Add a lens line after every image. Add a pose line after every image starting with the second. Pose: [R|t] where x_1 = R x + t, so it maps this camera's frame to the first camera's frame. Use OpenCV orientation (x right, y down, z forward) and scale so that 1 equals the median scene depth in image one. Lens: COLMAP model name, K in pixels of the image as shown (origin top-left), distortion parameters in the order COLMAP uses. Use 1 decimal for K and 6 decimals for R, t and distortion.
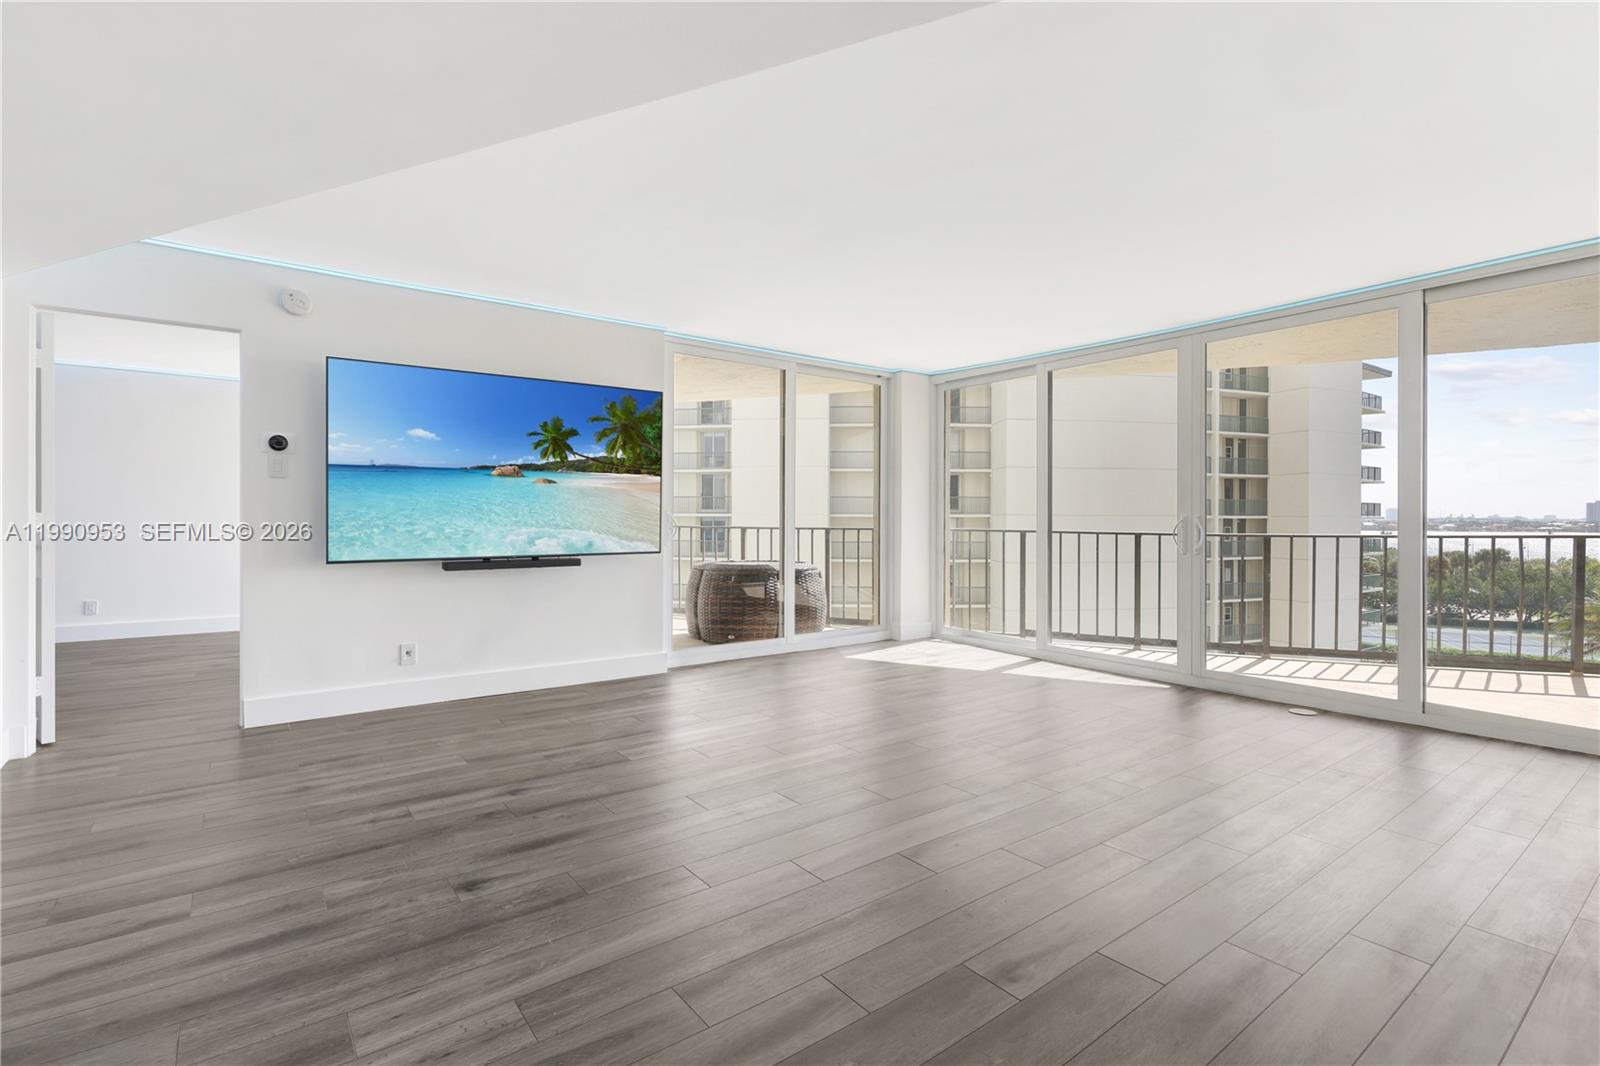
lens RADIAL K [[749.6, 0, 801.0], [0, 749.6, 520.3], [0, 0, 1]] dist [0.001375, 0.000805]
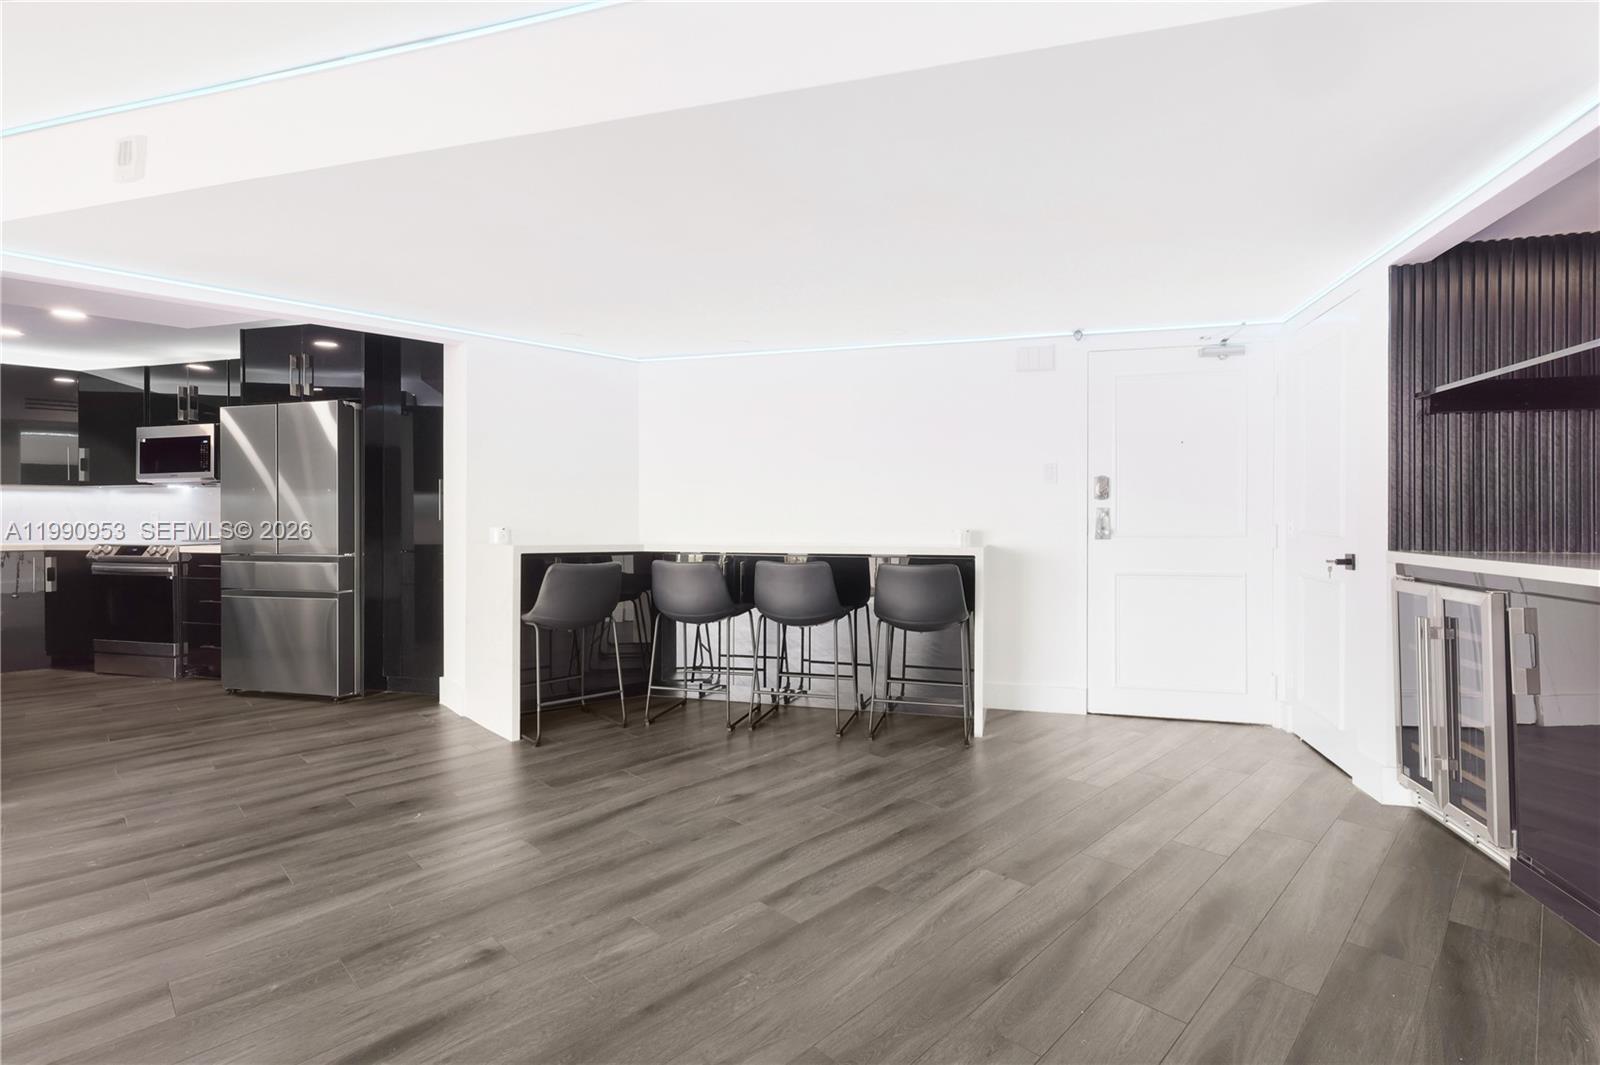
lens RADIAL K [[749.6, 0, 801.0], [0, 749.6, 519.8], [0, 0, 1]] dist [0.001375, 0.000805]
pose [[-0.990831, -0.005633, -0.134992, -0.644944], [-0.006398, 0.999966, 0.005238, -0.003833], [0.134958, 0.006054, -0.990833, 1.797057]]
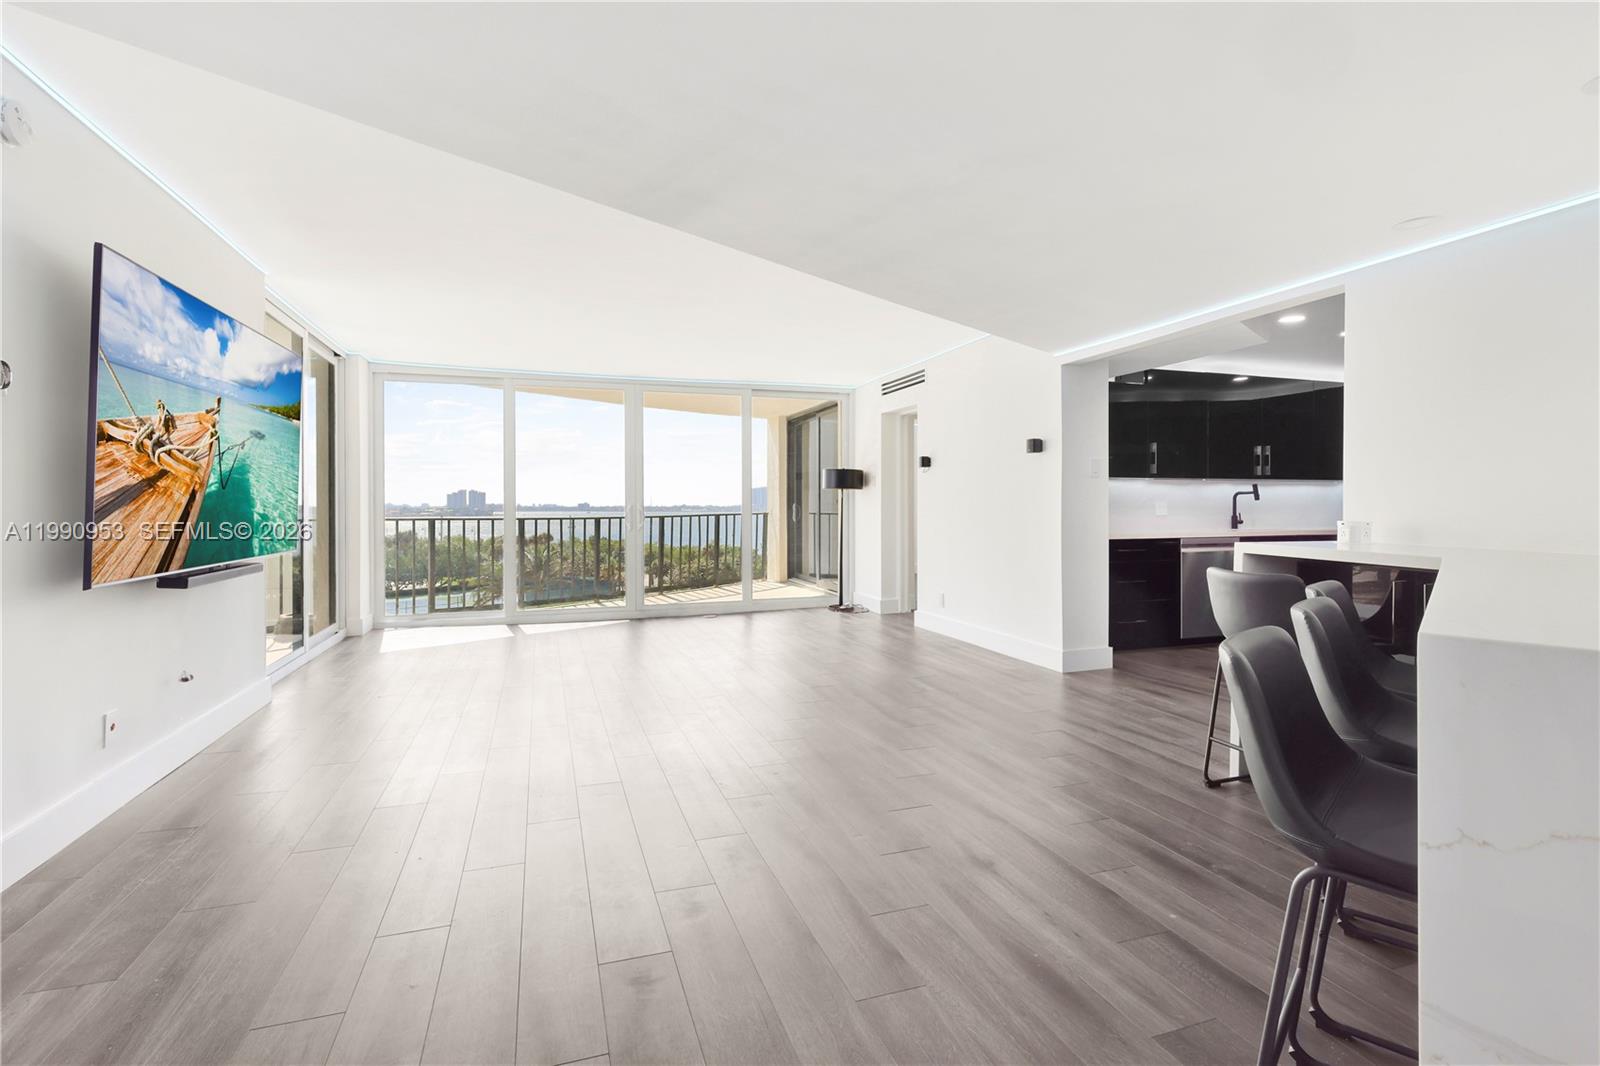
lens RADIAL K [[749.6, 0, 801.0], [0, 749.6, 520.3], [0, 0, 1]] dist [0.001375, 0.000805]
pose [[0.315756, -0.023577, 0.948547, -1.727737], [0.009025, 0.999721, 0.021845, -0.012528], [-0.948798, 0.001663, 0.315881, 0.458450]]
